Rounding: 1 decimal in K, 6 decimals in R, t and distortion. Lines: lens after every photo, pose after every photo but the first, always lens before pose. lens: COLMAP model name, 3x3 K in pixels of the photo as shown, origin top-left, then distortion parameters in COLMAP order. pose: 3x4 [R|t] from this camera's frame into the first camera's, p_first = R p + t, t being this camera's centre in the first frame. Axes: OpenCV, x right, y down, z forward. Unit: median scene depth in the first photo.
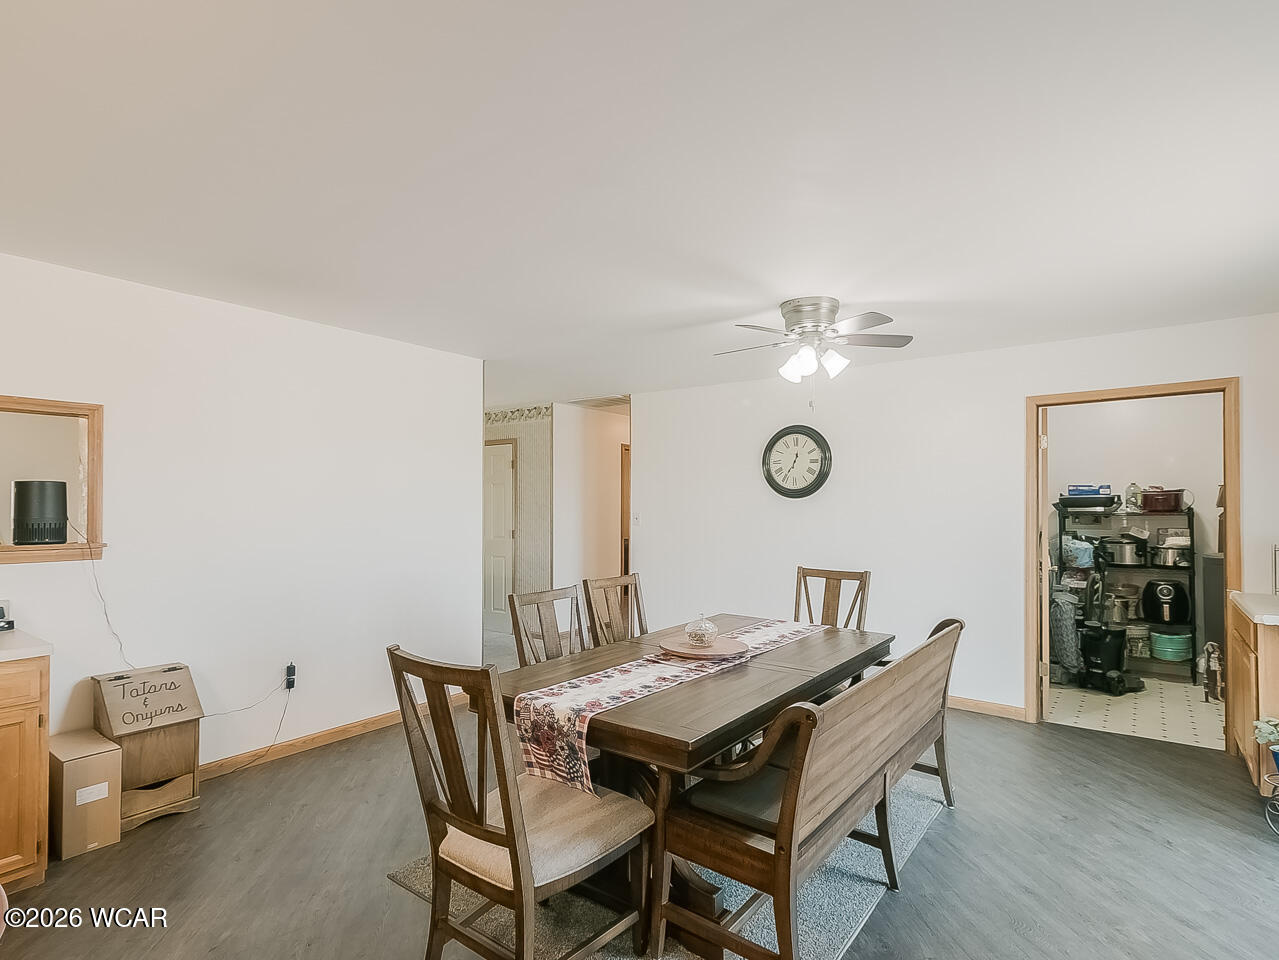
lens RADIAL K [[675.4, 0, 636.9], [0, 675.4, 498.2], [0, 0, 1]] dist [0.002557, 0.000565]
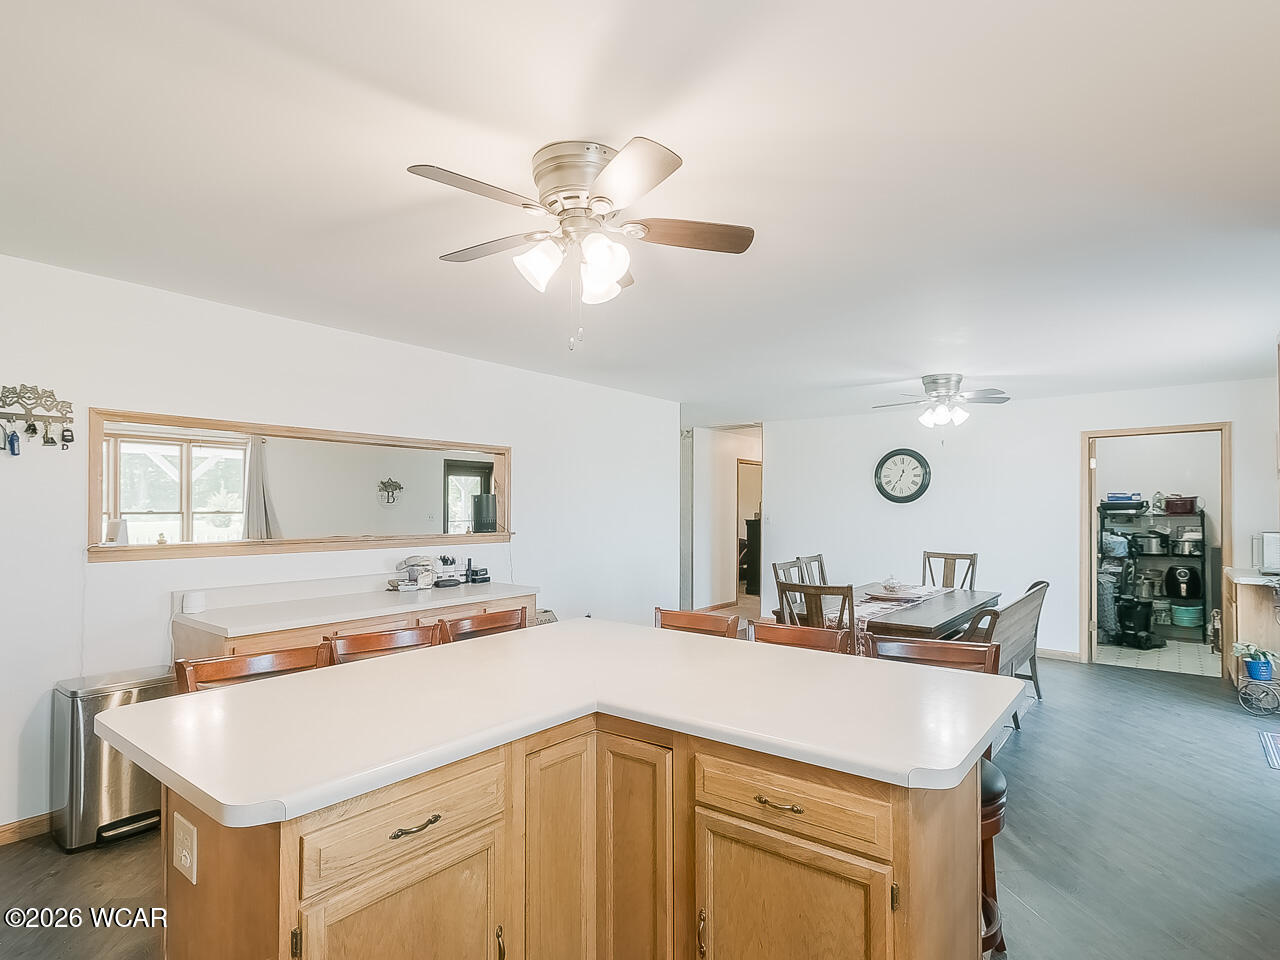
lens RADIAL K [[682.4, 0, 631.4], [0, 682.4, 501.4], [0, 0, 1]] dist [0.000643, -0.000680]
pose [[0.999672, 0.000435, -0.025600, -0.264193], [-0.000381, 0.999998, 0.002145, -0.006377], [0.025601, -0.002135, 0.999670, -0.363398]]
